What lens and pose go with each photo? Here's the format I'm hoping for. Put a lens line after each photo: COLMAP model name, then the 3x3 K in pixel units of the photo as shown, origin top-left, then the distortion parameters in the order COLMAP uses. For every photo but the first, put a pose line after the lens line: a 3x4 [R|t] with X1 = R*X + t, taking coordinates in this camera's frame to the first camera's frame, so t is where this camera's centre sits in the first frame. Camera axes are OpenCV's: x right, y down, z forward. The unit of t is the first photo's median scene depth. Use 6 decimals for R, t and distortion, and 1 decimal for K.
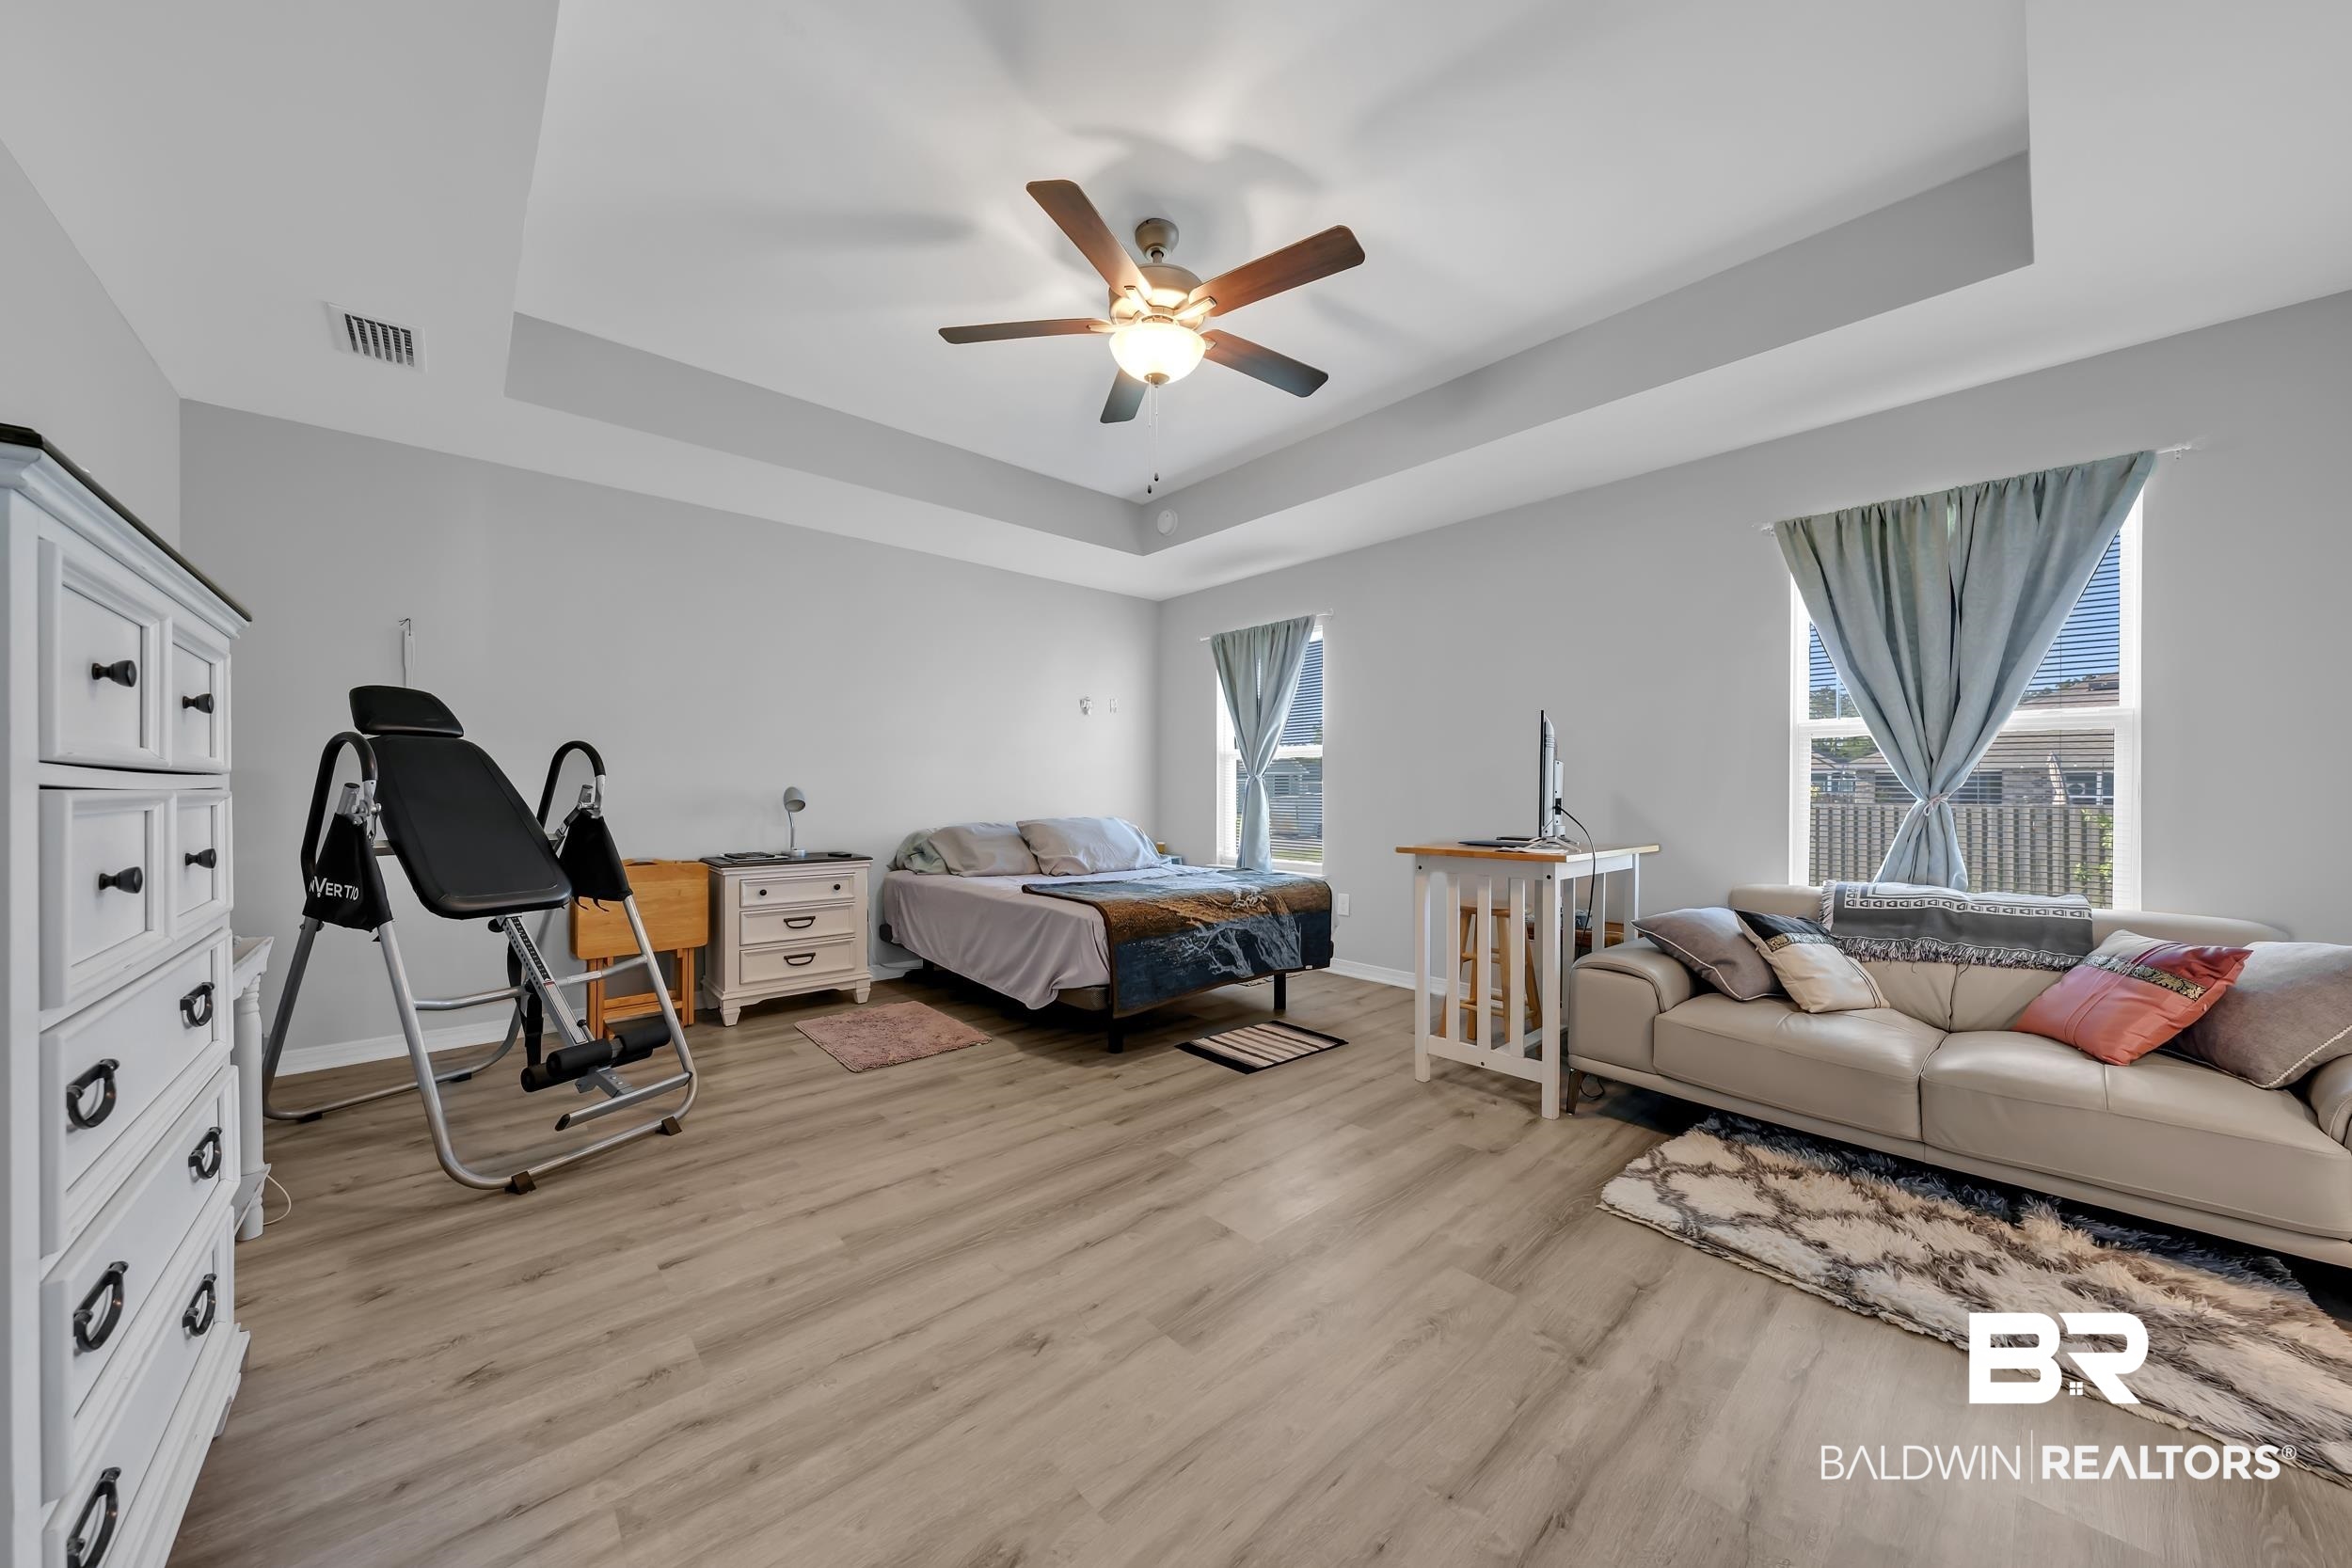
lens RADIAL K [[822.3, 0, 1181.7], [0, 822.3, 788.7], [0, 0, 1]] dist [-0.000944, -0.000035]
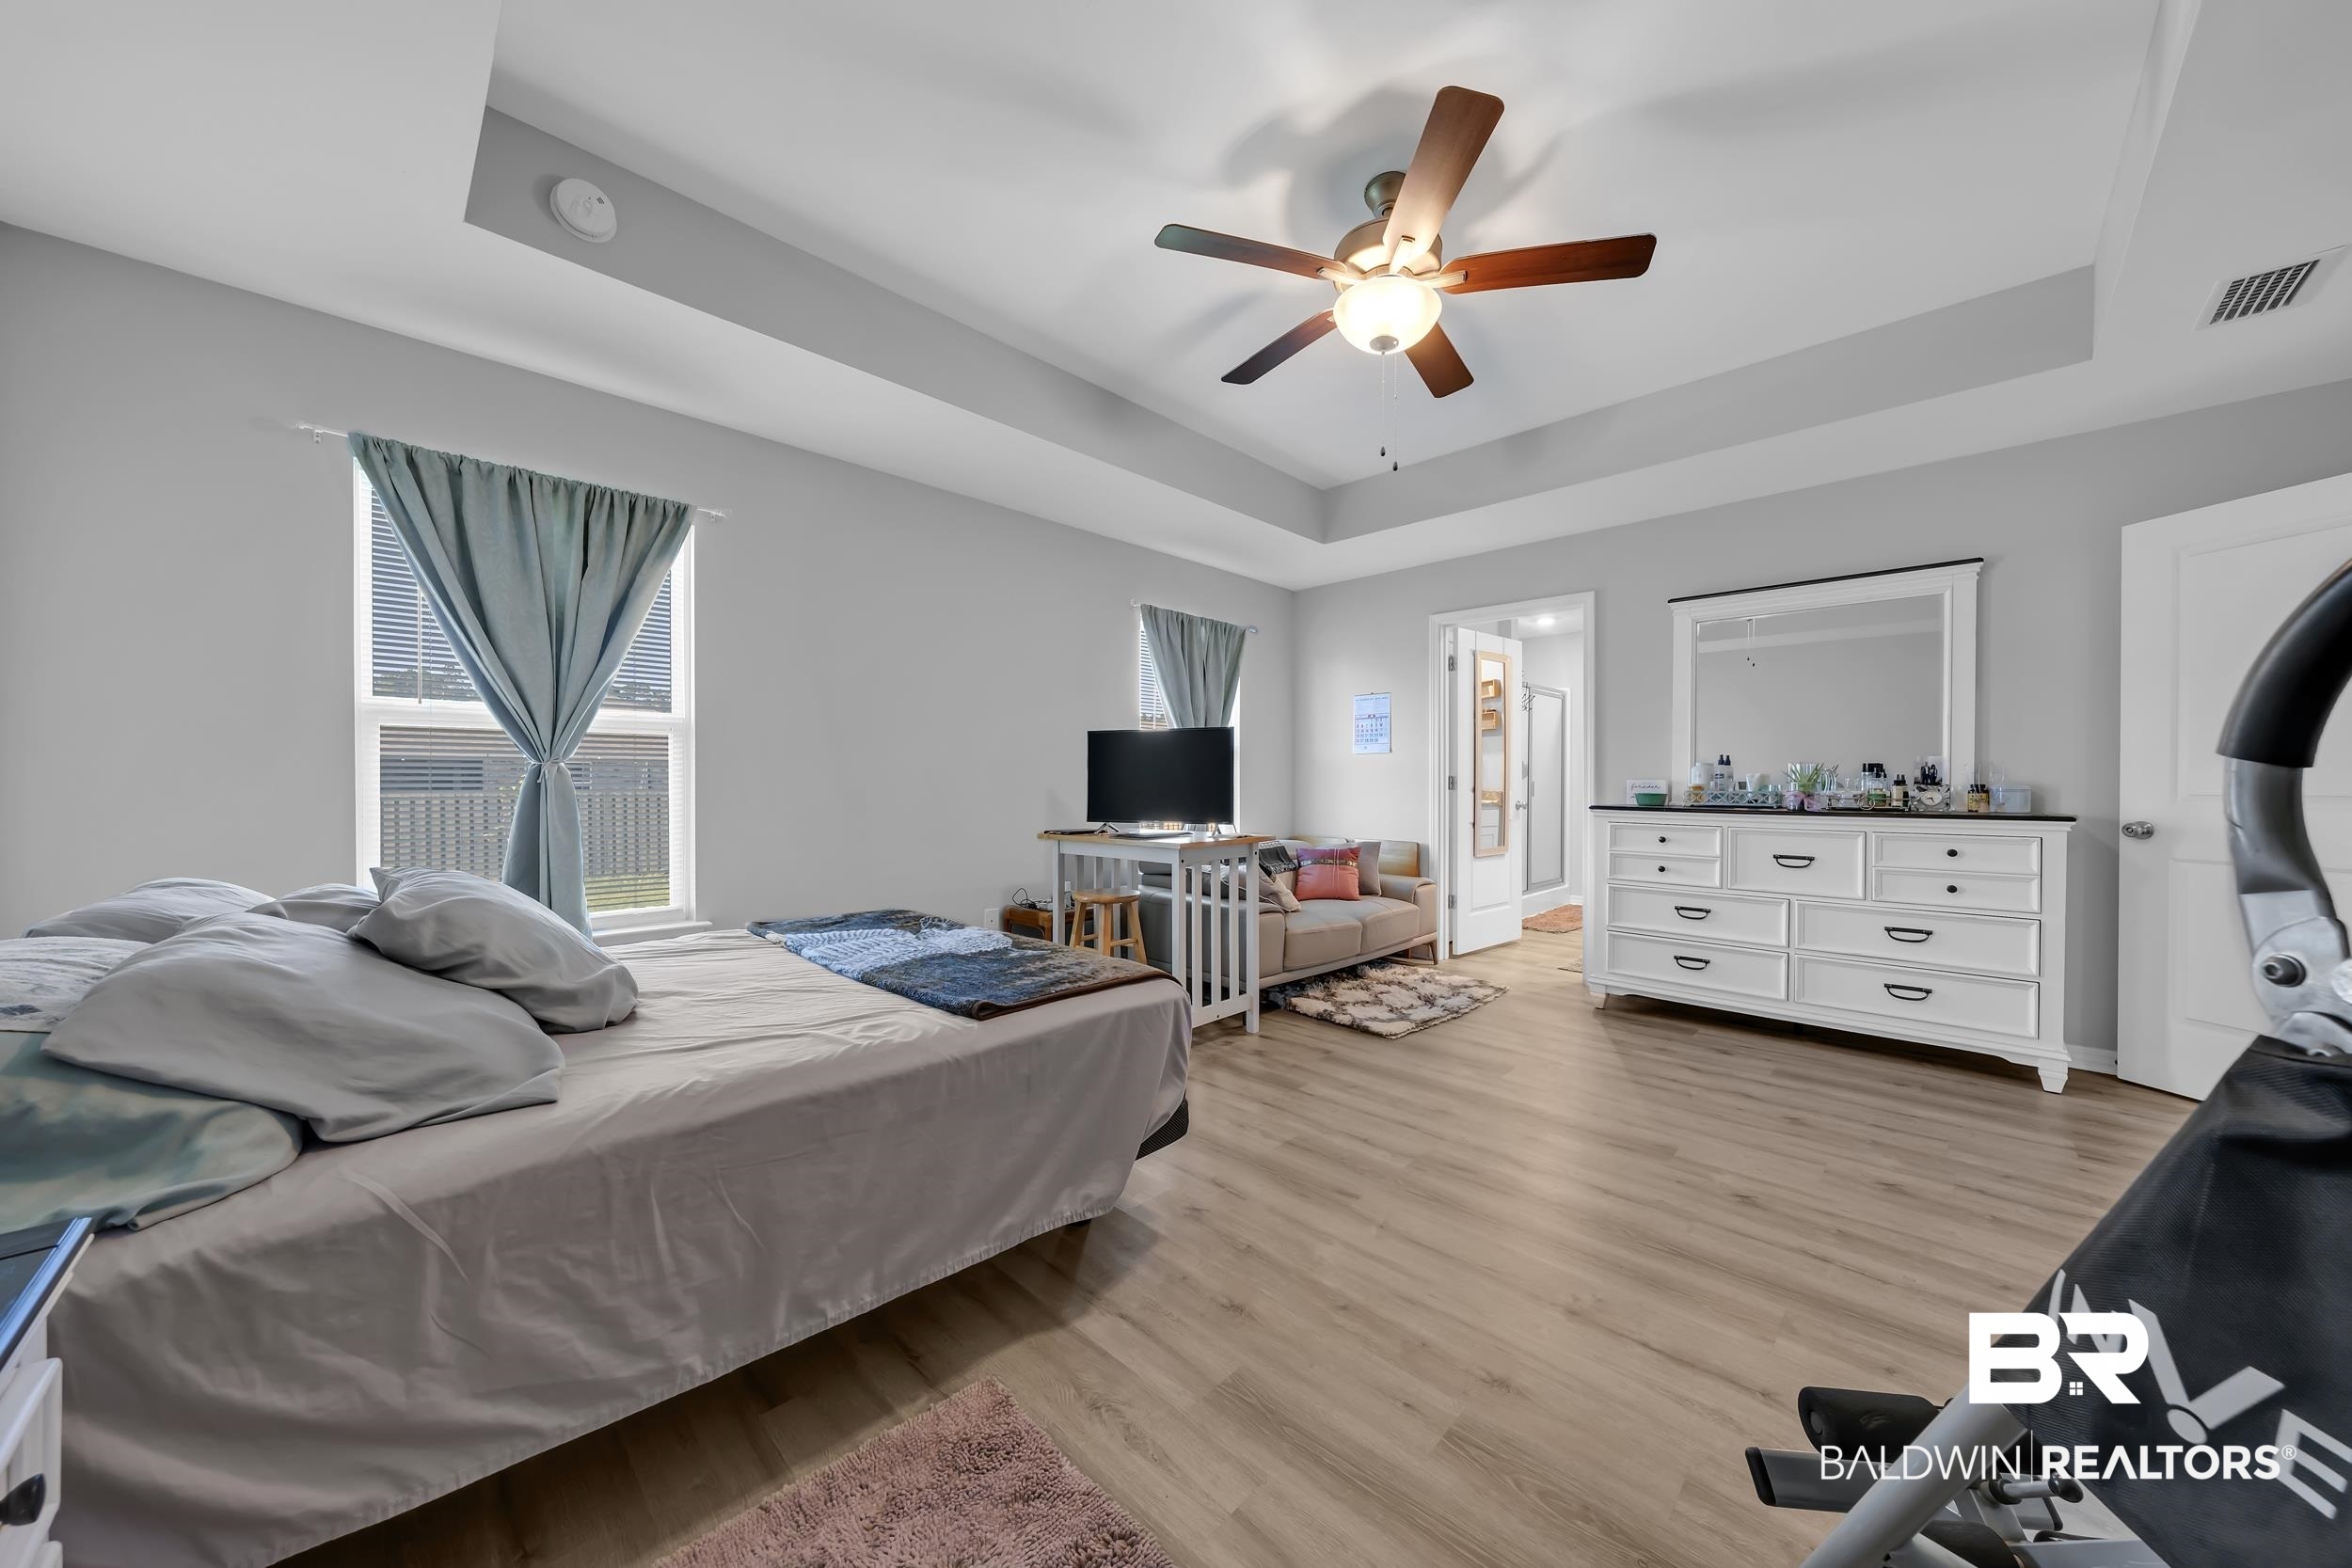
lens RADIAL K [[822.3, 0, 1181.7], [0, 822.3, 788.7], [0, 0, 1]] dist [-0.000944, -0.000035]
pose [[-0.079871, -0.012645, 0.996725, -0.845838], [-0.003389, 0.999917, 0.012414, -0.012518], [-0.996799, -0.002386, -0.079907, 1.188559]]
